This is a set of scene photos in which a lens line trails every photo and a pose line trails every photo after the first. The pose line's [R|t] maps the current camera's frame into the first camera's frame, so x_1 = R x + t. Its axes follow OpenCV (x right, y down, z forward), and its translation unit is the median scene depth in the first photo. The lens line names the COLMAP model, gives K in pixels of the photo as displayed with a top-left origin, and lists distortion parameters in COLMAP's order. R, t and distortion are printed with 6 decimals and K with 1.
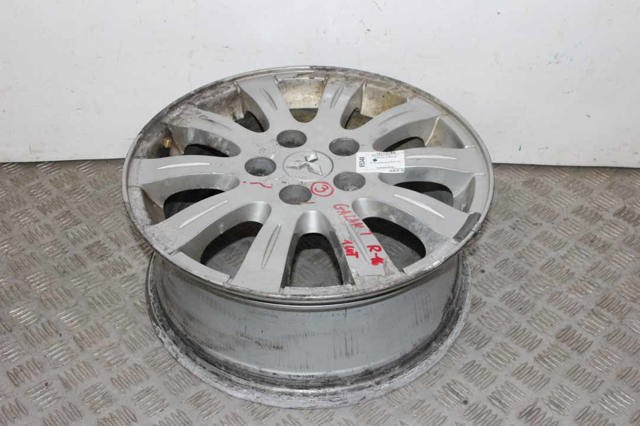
lens RADIAL K [[773.2, 0, 320.0], [0, 773.2, 213.0], [0, 0, 1]] dist [-0.040978, -0.028301]
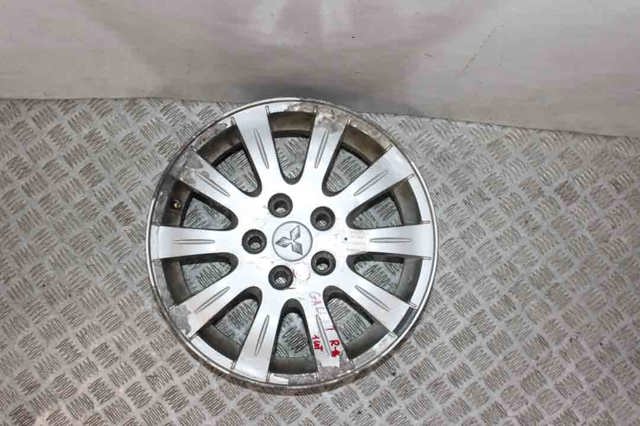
lens RADIAL K [[835.8, 0, 320.0], [0, 835.8, 213.0], [0, 0, 1]] dist [-0.049960, -0.019350]
pose [[0.998414, 0.054209, 0.015163, 0.006463], [-0.049809, 0.725329, 0.686598, -1.018426], [0.026222, -0.686265, 0.726879, 0.045871]]
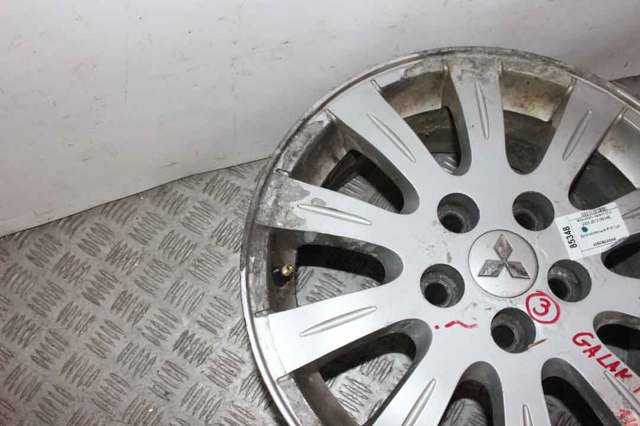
lens RADIAL K [[589.9, 0, 320.0], [0, 589.9, 213.0], [0, 0, 1]] dist [-0.157796, 0.150449]
pose [[0.961731, -0.254961, 0.100345, -0.214833], [0.183778, 0.871879, 0.453931, -0.367733], [-0.203223, -0.418118, 0.885369, 0.579375]]
